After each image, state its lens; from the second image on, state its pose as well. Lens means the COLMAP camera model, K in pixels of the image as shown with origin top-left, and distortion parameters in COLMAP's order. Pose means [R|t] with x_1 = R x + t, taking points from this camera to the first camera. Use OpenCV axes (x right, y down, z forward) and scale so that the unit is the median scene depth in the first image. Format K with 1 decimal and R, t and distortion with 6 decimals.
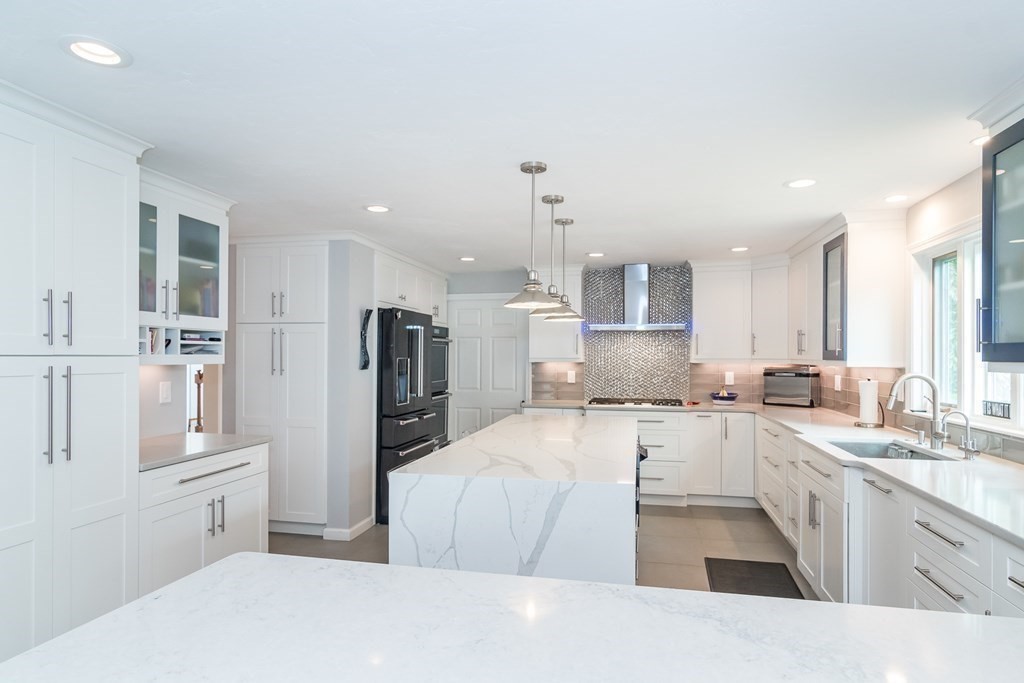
lens RADIAL K [[568.9, 0, 511.2], [0, 568.9, 352.5], [0, 0, 1]] dist [0.004527, 0.001286]
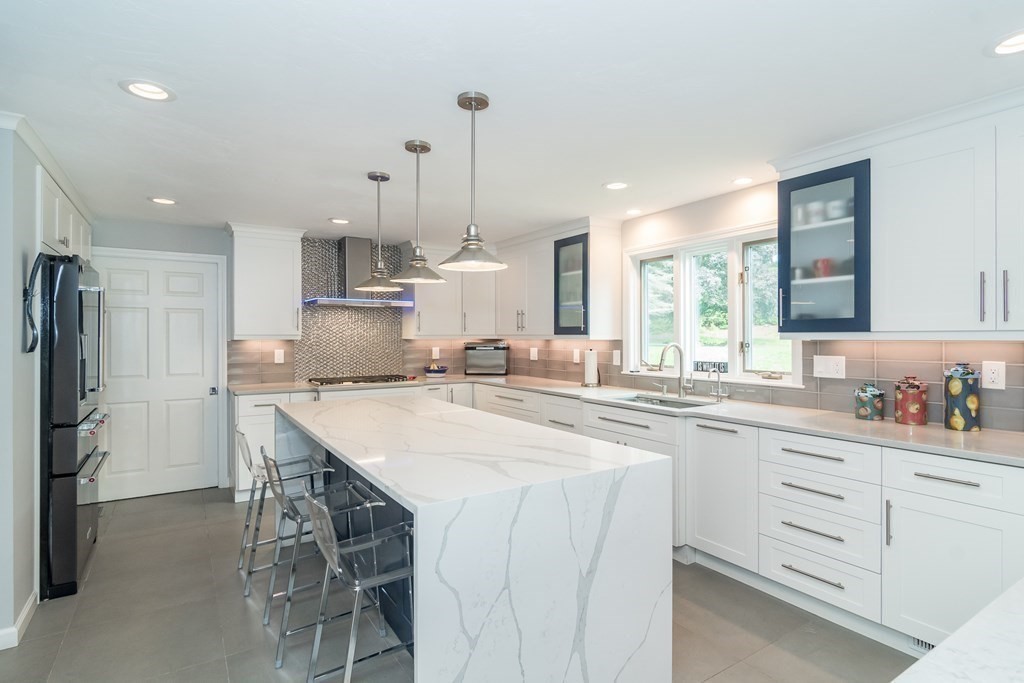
lens RADIAL K [[513.4, 0, 508.7], [0, 513.4, 334.4], [0, 0, 1]] dist [-0.011210, 0.000253]
pose [[0.712501, -0.000626, 0.701671, -0.231919], [-0.001683, 0.999995, 0.002600, 0.007621], [-0.701669, -0.003034, 0.712496, 0.222199]]
